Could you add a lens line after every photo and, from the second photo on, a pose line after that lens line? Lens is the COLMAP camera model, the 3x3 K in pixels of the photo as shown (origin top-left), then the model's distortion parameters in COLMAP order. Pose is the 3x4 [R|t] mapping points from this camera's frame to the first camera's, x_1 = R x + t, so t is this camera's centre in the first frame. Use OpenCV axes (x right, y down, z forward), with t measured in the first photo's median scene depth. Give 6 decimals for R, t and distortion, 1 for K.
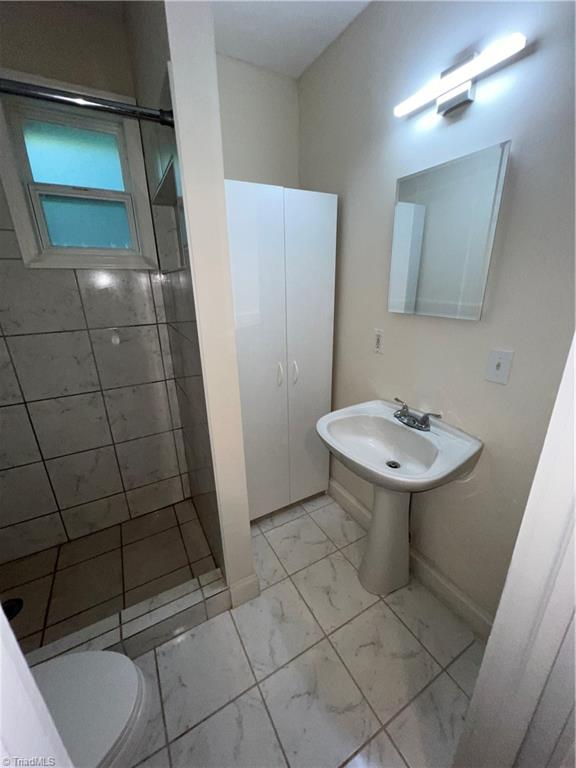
lens RADIAL K [[307.3, 0, 286.8], [0, 307.3, 382.6], [0, 0, 1]] dist [-0.001430, -0.000203]
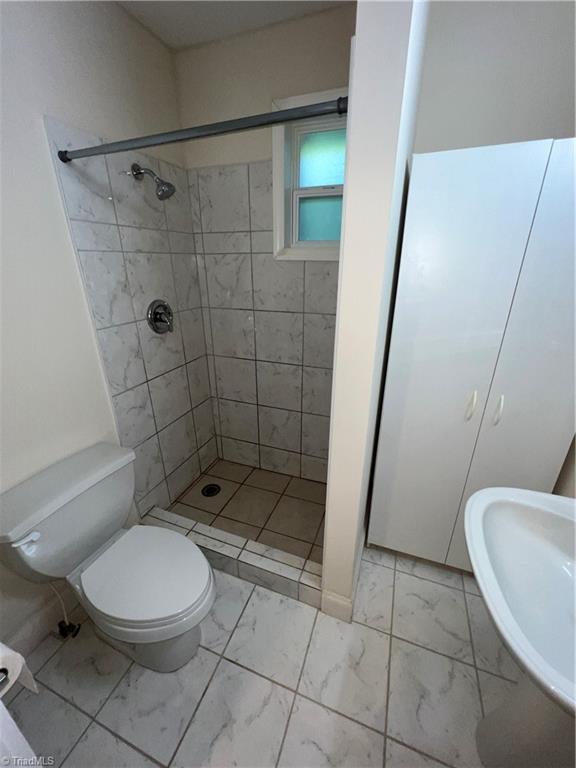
lens RADIAL K [[307.3, 0, 286.8], [0, 307.3, 382.6], [0, 0, 1]] dist [-0.001430, -0.000203]
pose [[0.643820, 0.296135, -0.705549, 0.217122], [-0.255604, 0.952340, 0.166477, -0.098769], [0.721222, 0.073160, 0.688829, 0.166782]]
